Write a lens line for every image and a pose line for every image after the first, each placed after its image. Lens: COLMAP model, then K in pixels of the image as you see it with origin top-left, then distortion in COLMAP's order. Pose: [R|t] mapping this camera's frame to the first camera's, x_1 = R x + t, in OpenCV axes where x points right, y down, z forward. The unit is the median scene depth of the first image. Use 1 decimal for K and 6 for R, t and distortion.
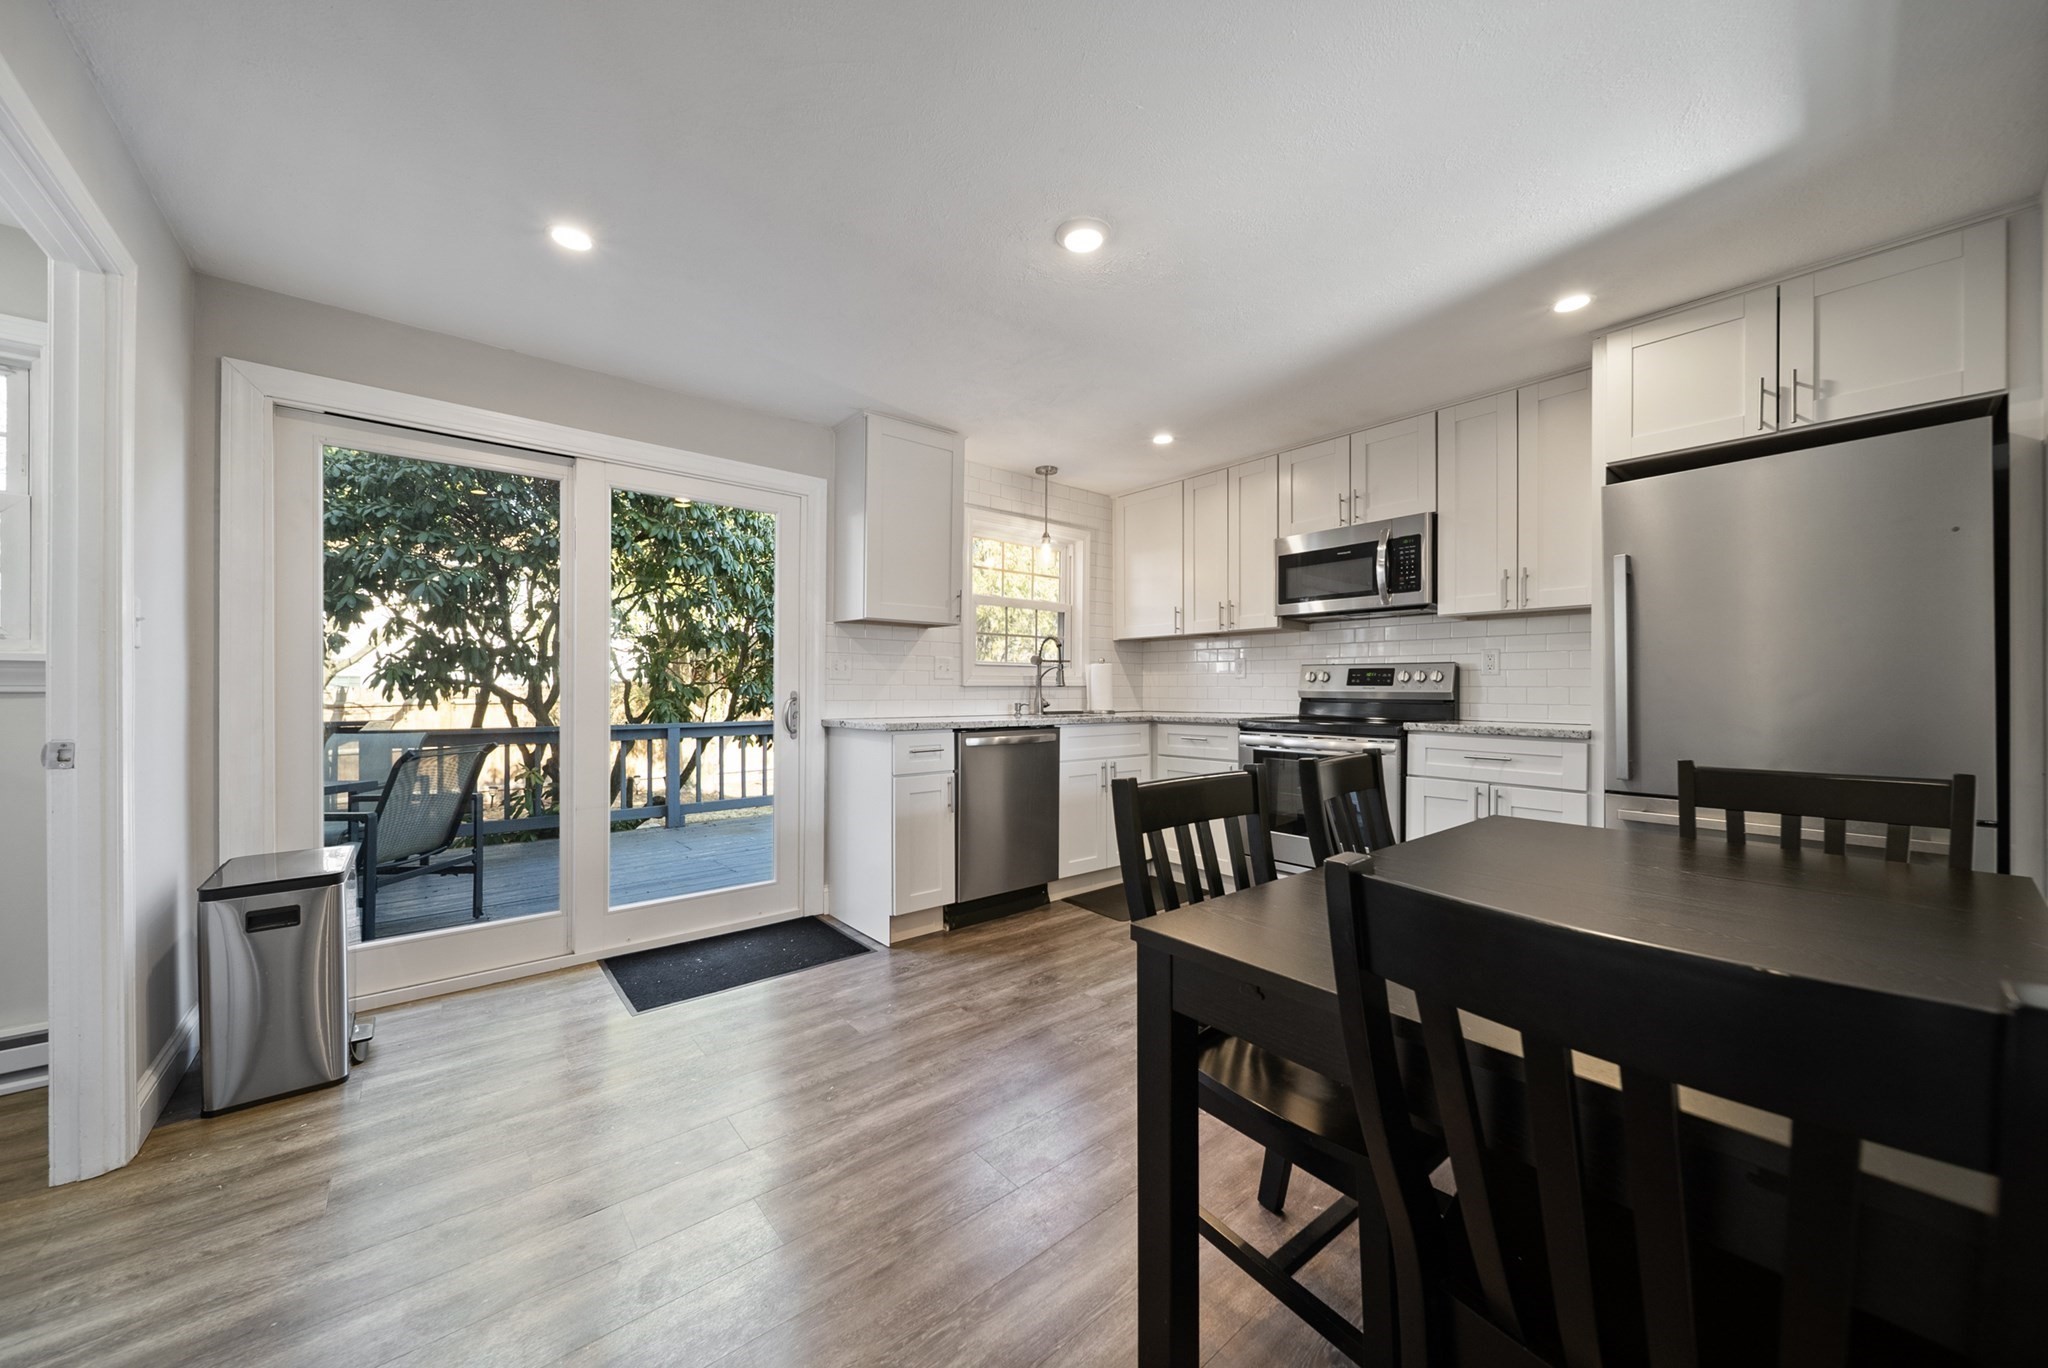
lens RADIAL K [[722.7, 0, 1023.1], [0, 722.7, 685.3], [0, 0, 1]] dist [-0.001044, -0.000975]
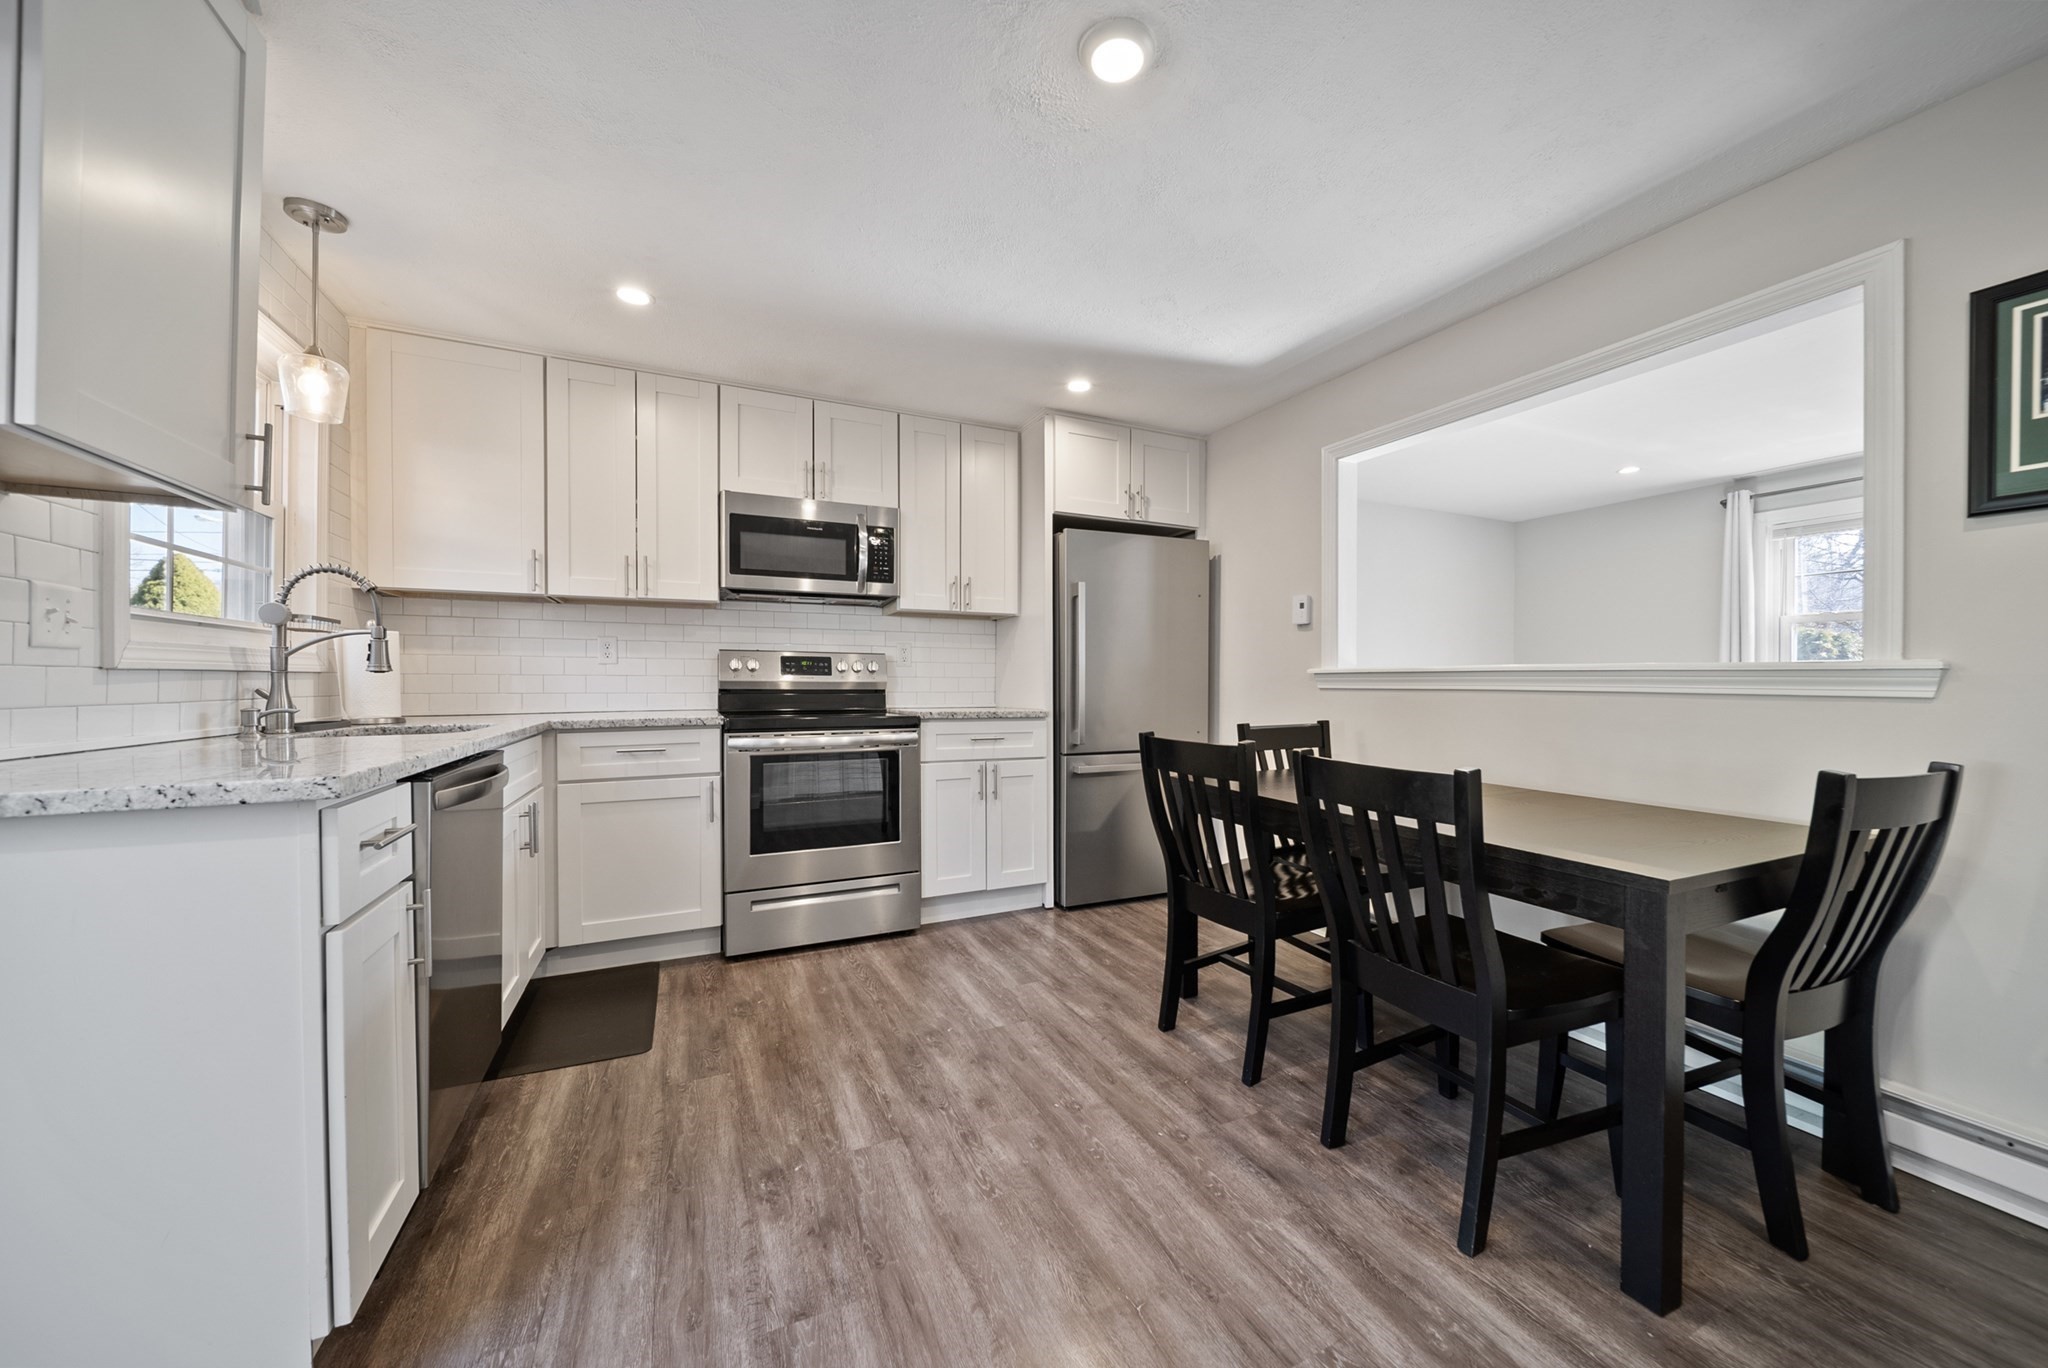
lens RADIAL K [[722.7, 0, 1025.3], [0, 722.7, 685.4], [0, 0, 1]] dist [-0.001044, -0.000975]
pose [[0.254250, -0.006483, 0.967117, -0.329444], [-0.006504, 0.999943, 0.008413, 0.003633], [-0.967117, -0.008429, 0.254194, 0.459556]]
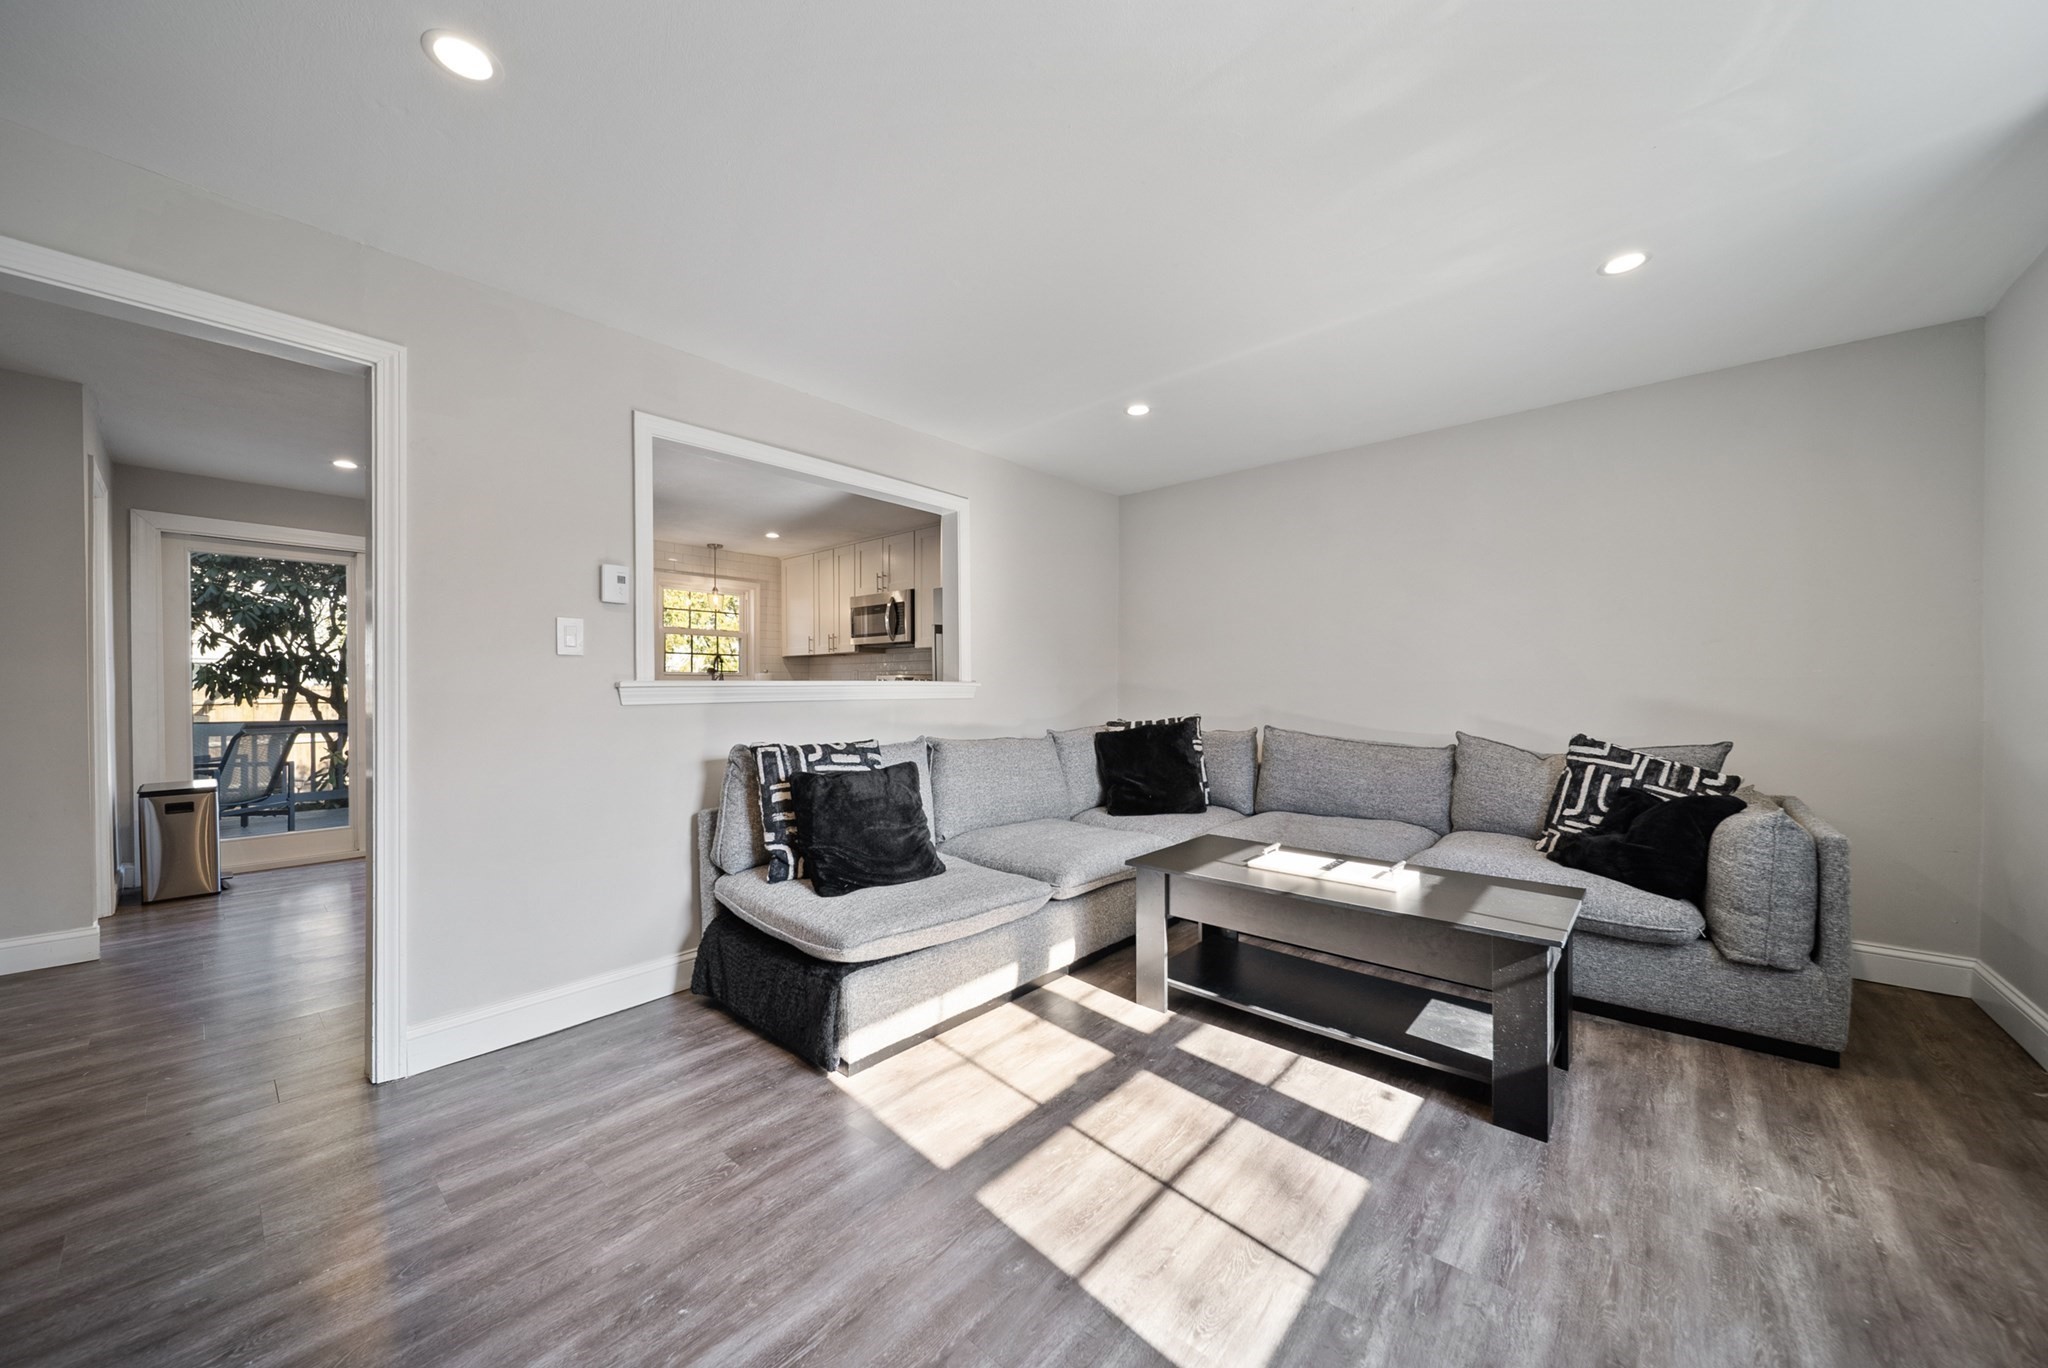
lens RADIAL K [[722.7, 0, 1019.2], [0, 722.7, 694.8], [0, 0, 1]] dist [-0.001044, -0.000975]
pose [[0.988177, -0.001399, 0.153313, 0.460633], [-0.000640, 0.999912, 0.013252, -0.006301], [-0.153318, -0.013193, 0.988089, -0.639915]]
